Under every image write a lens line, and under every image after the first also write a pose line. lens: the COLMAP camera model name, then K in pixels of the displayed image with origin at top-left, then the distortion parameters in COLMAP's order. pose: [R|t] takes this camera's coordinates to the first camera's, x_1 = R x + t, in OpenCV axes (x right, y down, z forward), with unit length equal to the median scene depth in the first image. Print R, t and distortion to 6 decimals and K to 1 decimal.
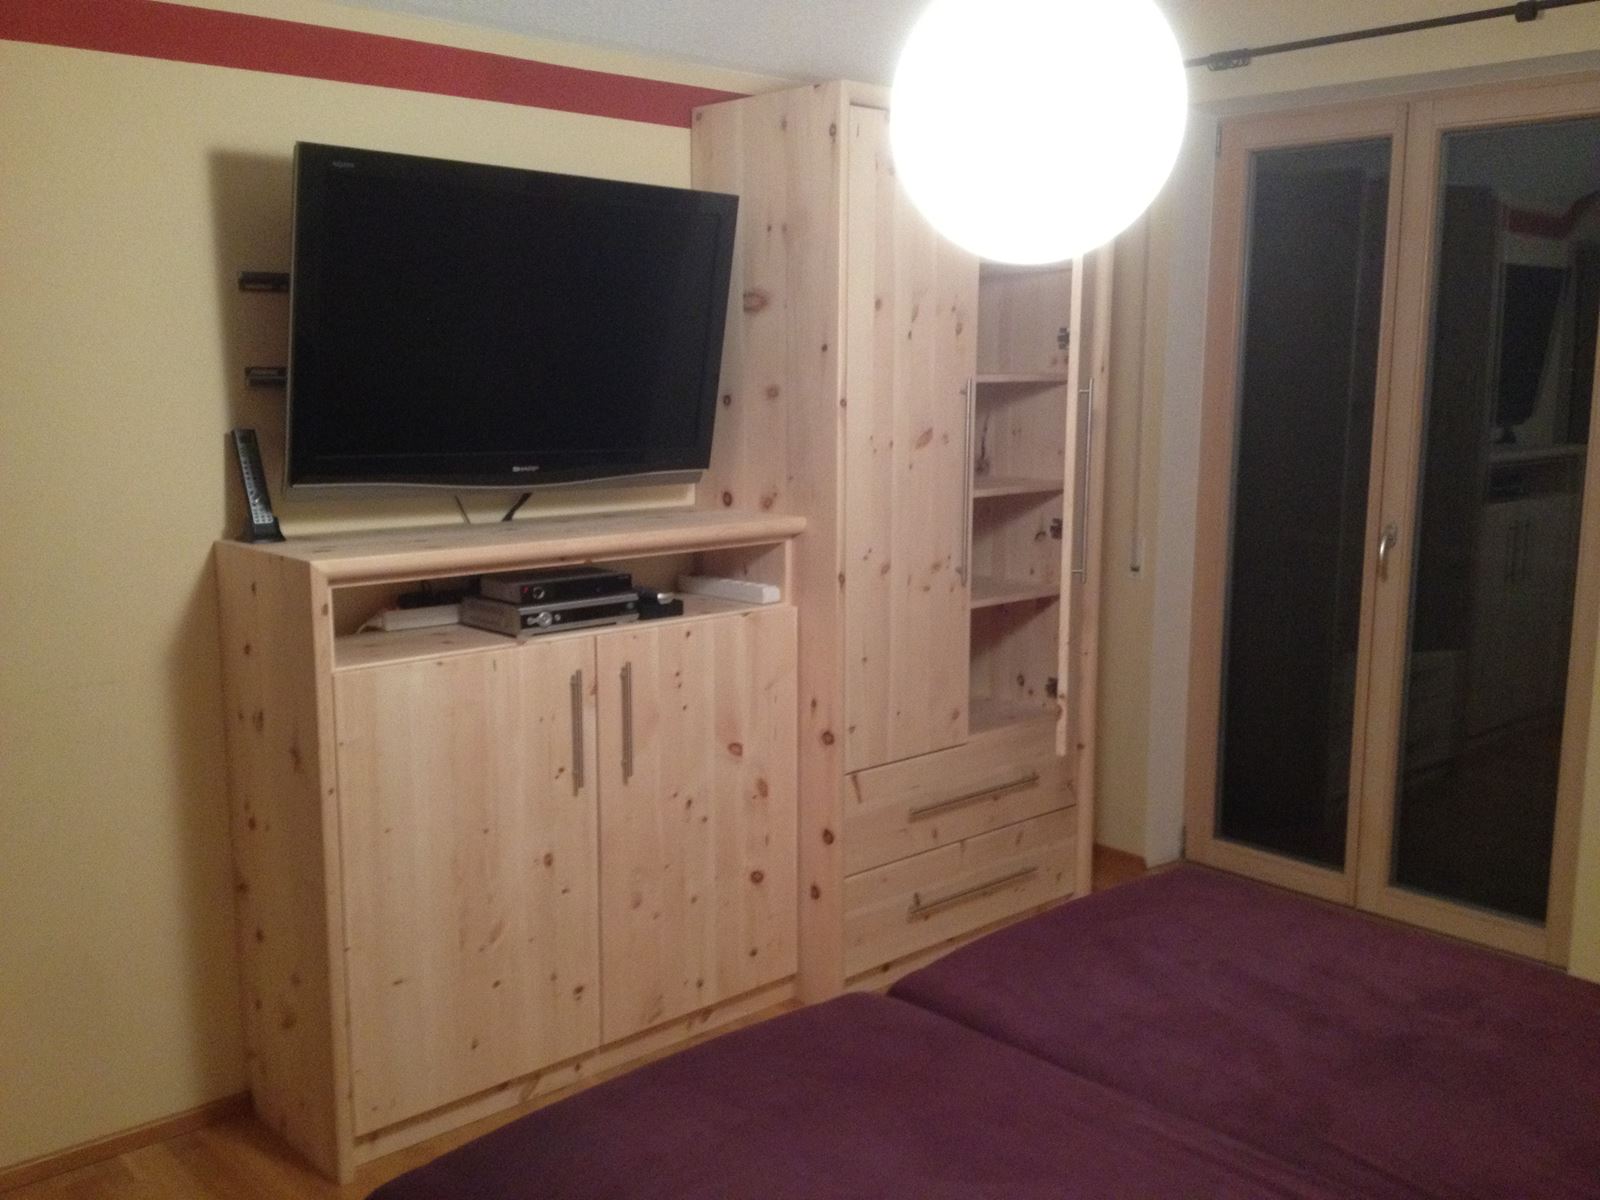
lens RADIAL K [[1500.8, 0, 800.0], [0, 1500.8, 589.8], [0, 0, 1]] dist [-0.005244, 0.000000]
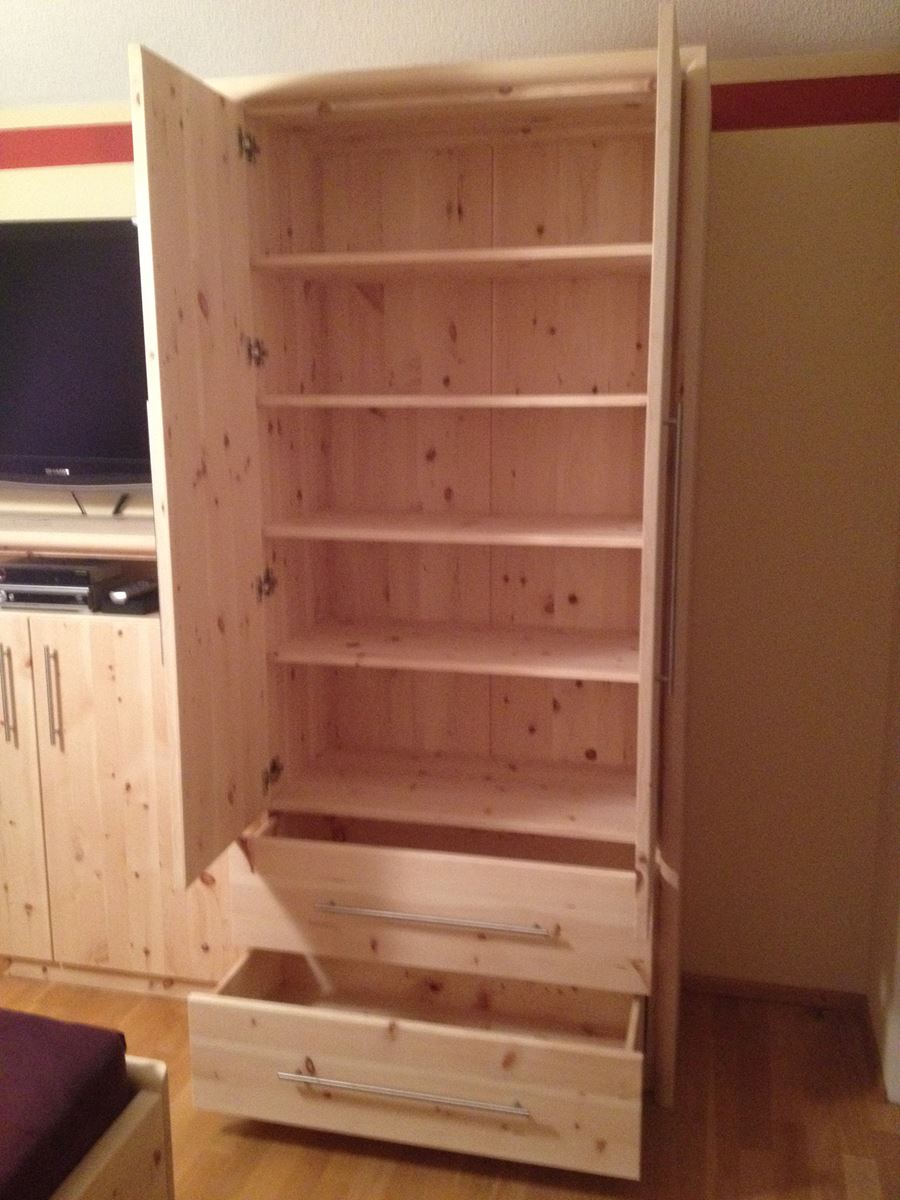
lens RADIAL K [[1125.6, 0, 448.2], [0, 1125.6, 611.6], [0, 0, 1]] dist [-0.005244, 0.000000]
pose [[0.552771, 0.158738, -0.818075, 0.702593], [-0.123661, 0.986446, 0.107852, -0.100555], [0.824107, 0.041546, 0.564909, 0.721453]]
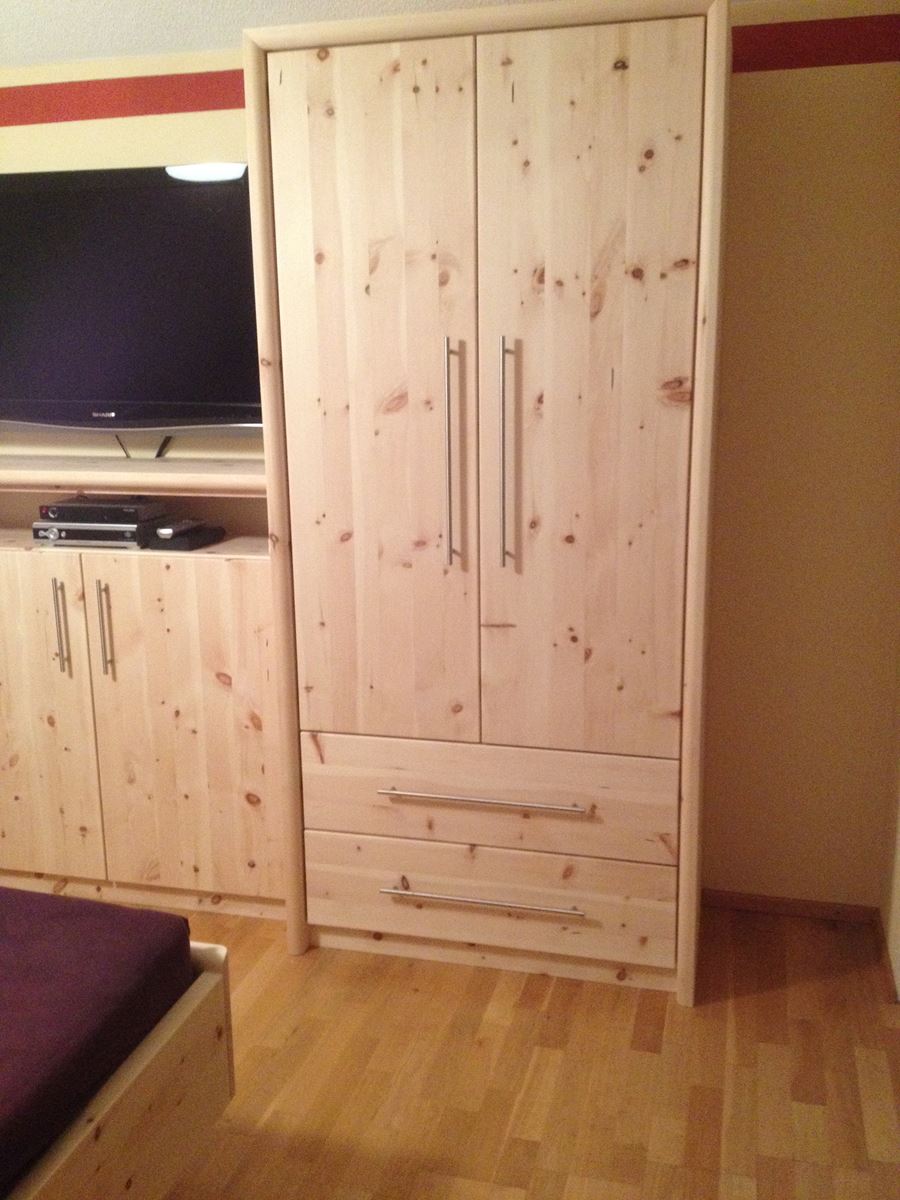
lens RADIAL K [[1125.6, 0, 455.0], [0, 1125.6, 599.0], [0, 0, 1]] dist [-0.005244, 0.000000]
pose [[0.549401, 0.172358, -0.817588, 0.734519], [-0.113477, 0.984819, 0.131358, -0.082070], [0.827817, 0.020609, 0.560619, 0.687190]]
